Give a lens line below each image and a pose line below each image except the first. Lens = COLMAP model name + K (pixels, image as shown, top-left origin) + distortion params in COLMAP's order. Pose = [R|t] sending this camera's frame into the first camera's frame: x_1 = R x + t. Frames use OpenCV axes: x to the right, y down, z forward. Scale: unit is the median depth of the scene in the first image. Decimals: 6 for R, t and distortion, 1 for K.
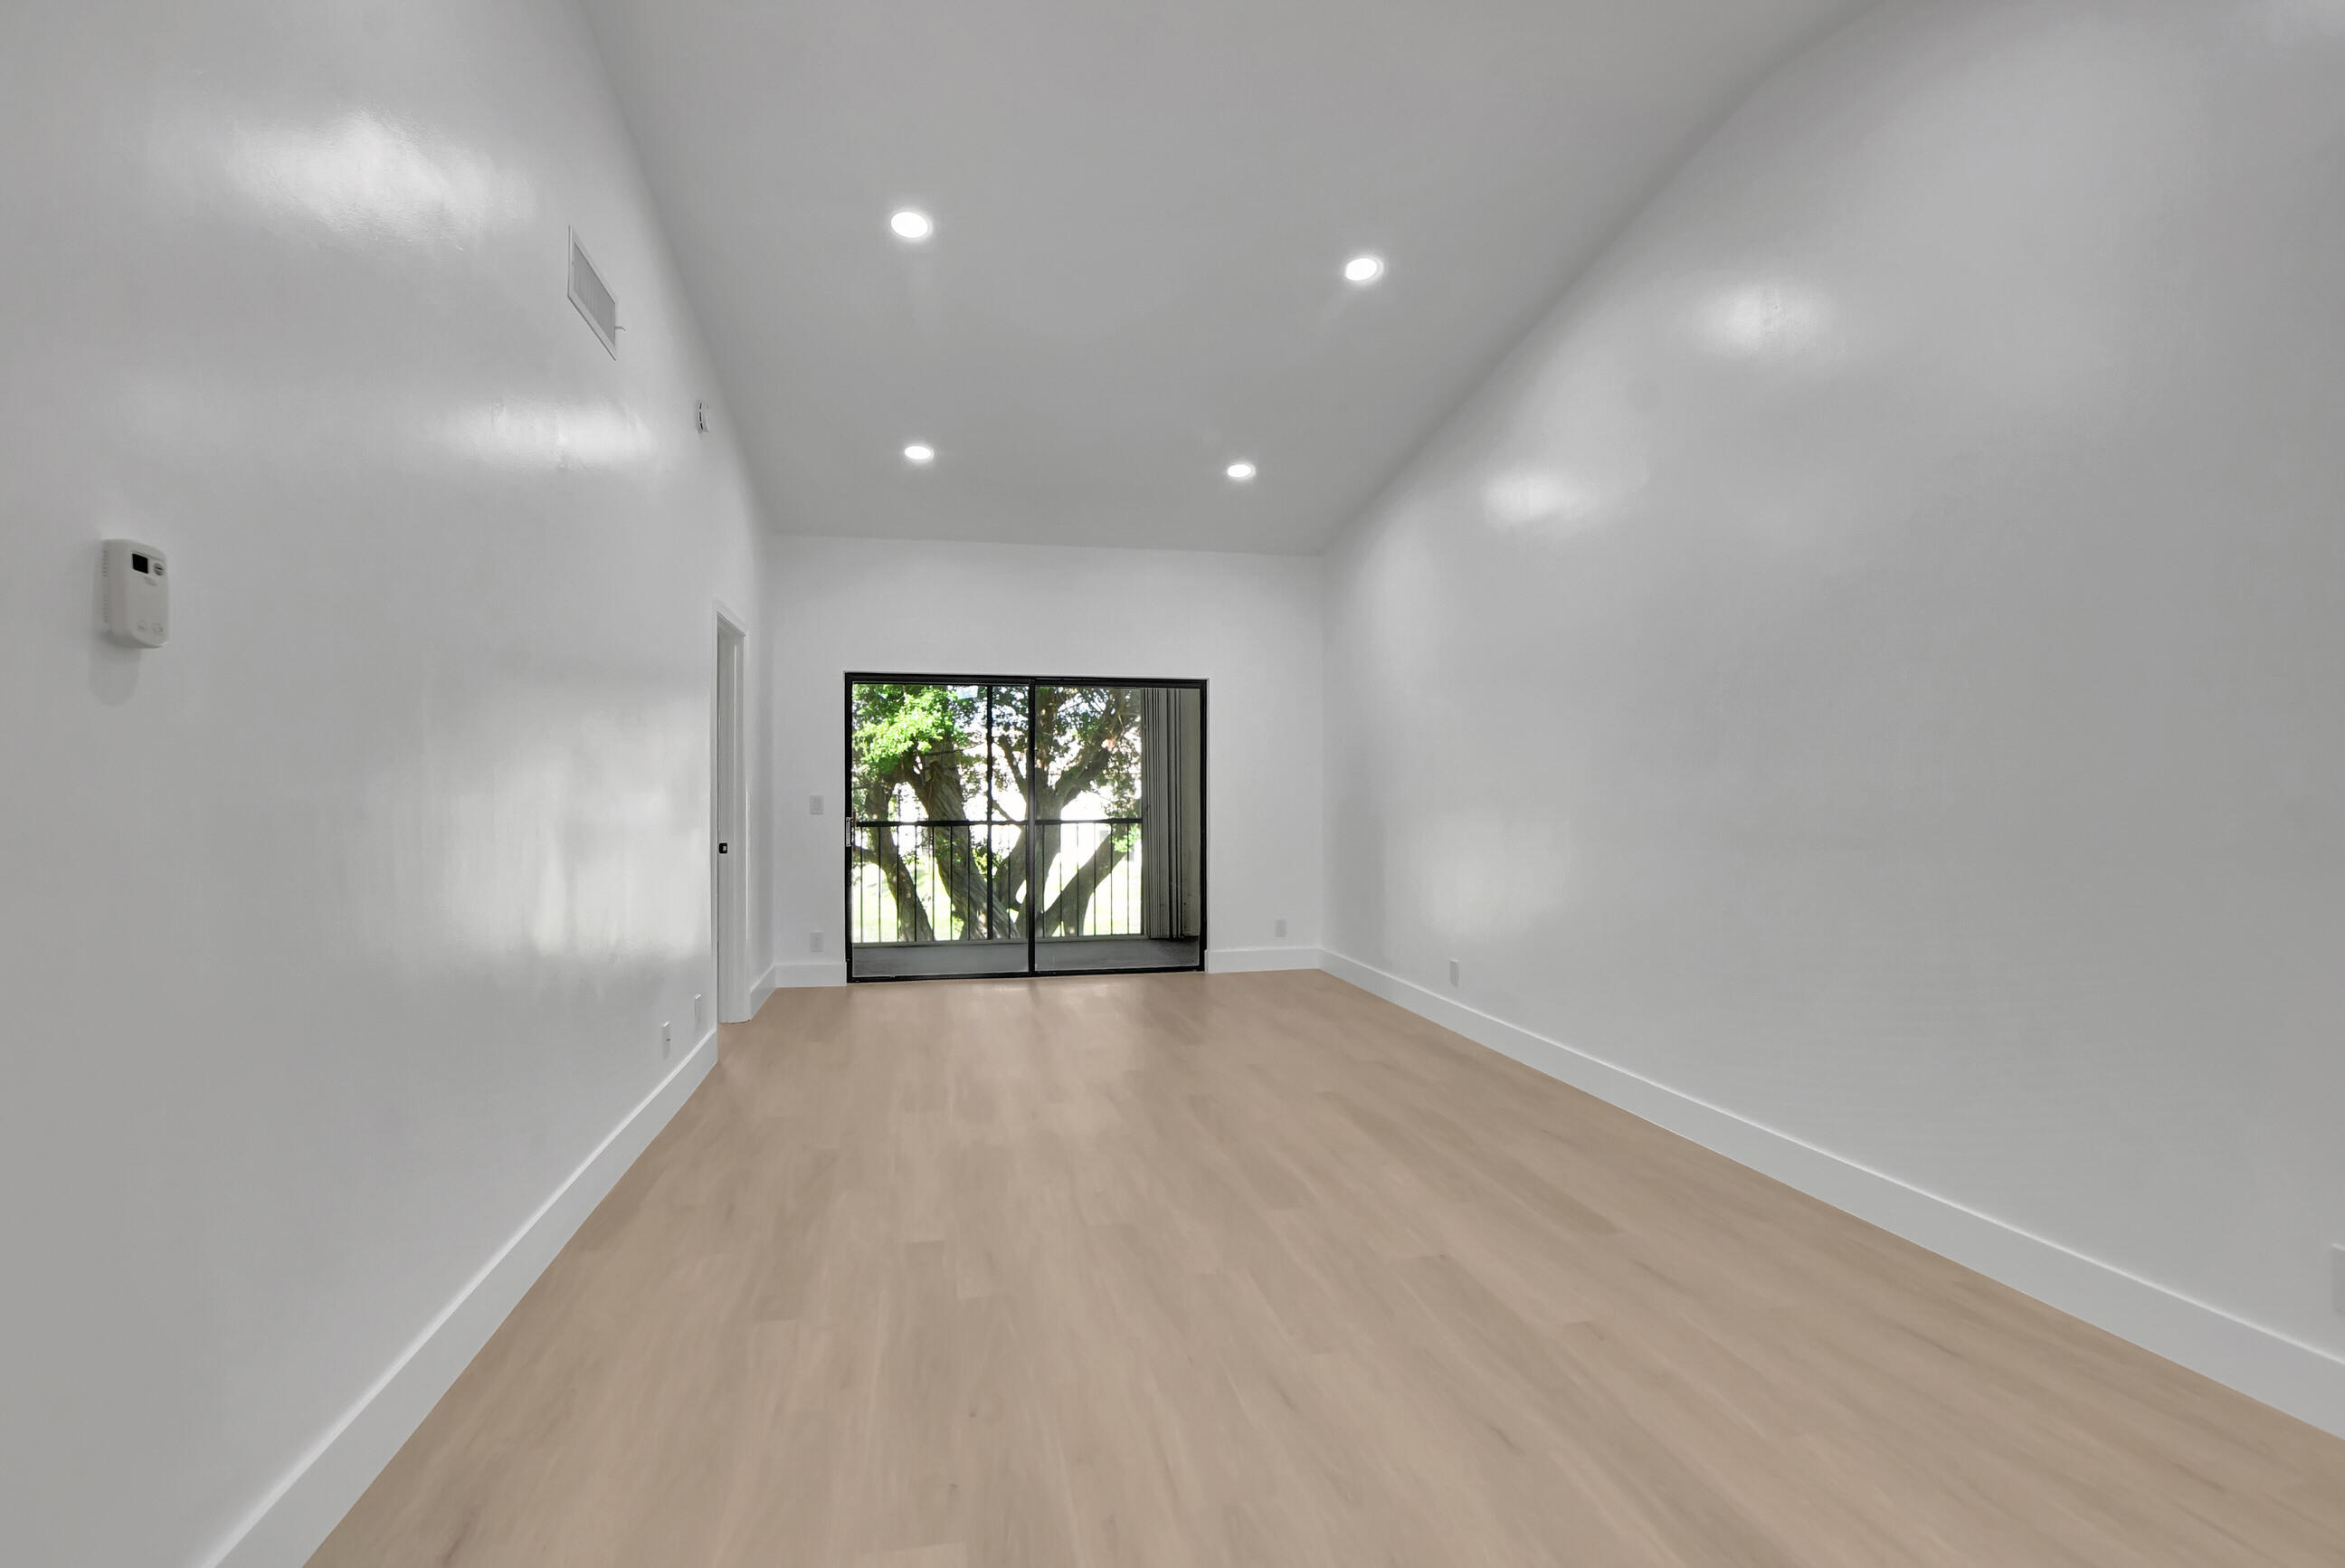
lens RADIAL K [[1051.9, 0, 1179.4], [0, 1051.9, 777.8], [0, 0, 1]] dist [-0.009609, 0.001771]
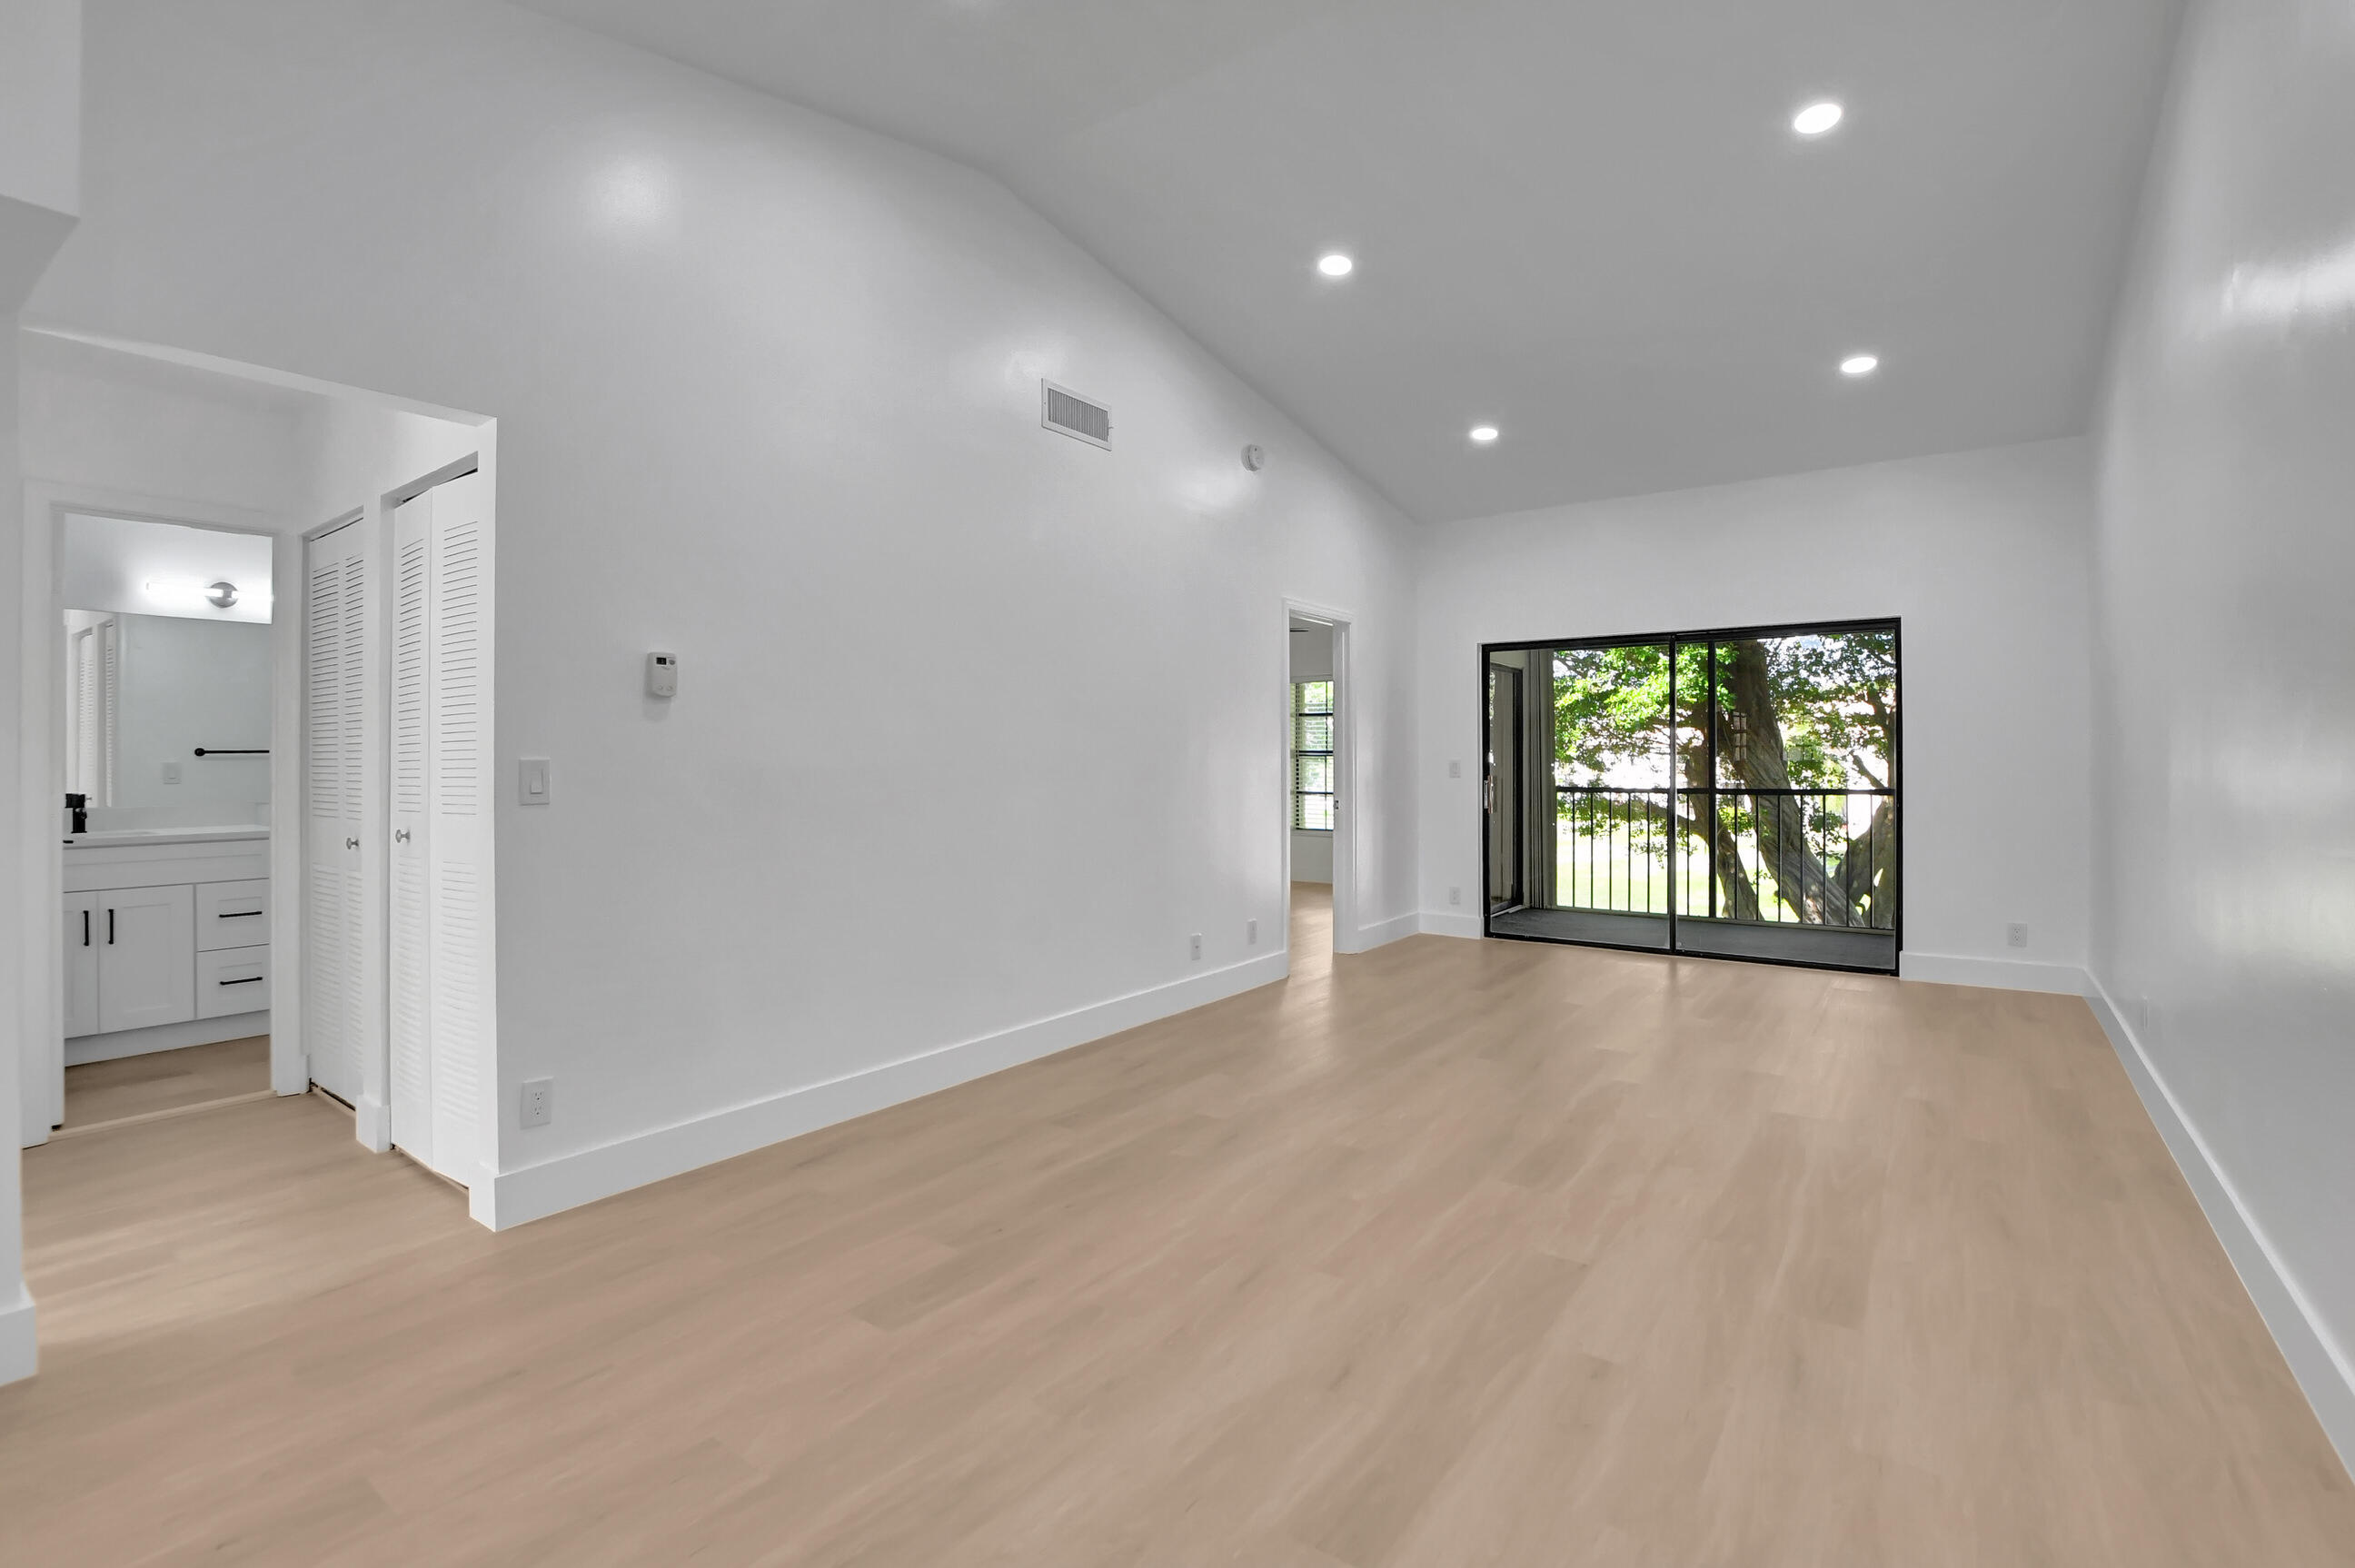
lens RADIAL K [[1066.1, 0, 1184.7], [0, 1066.1, 738.6], [0, 0, 1]] dist [-0.018945, -0.001807]
pose [[0.675719, -0.015687, -0.736992, 0.252072], [0.013066, 0.999871, -0.009302, 0.000548], [0.737043, -0.003344, 0.675837, 0.044658]]
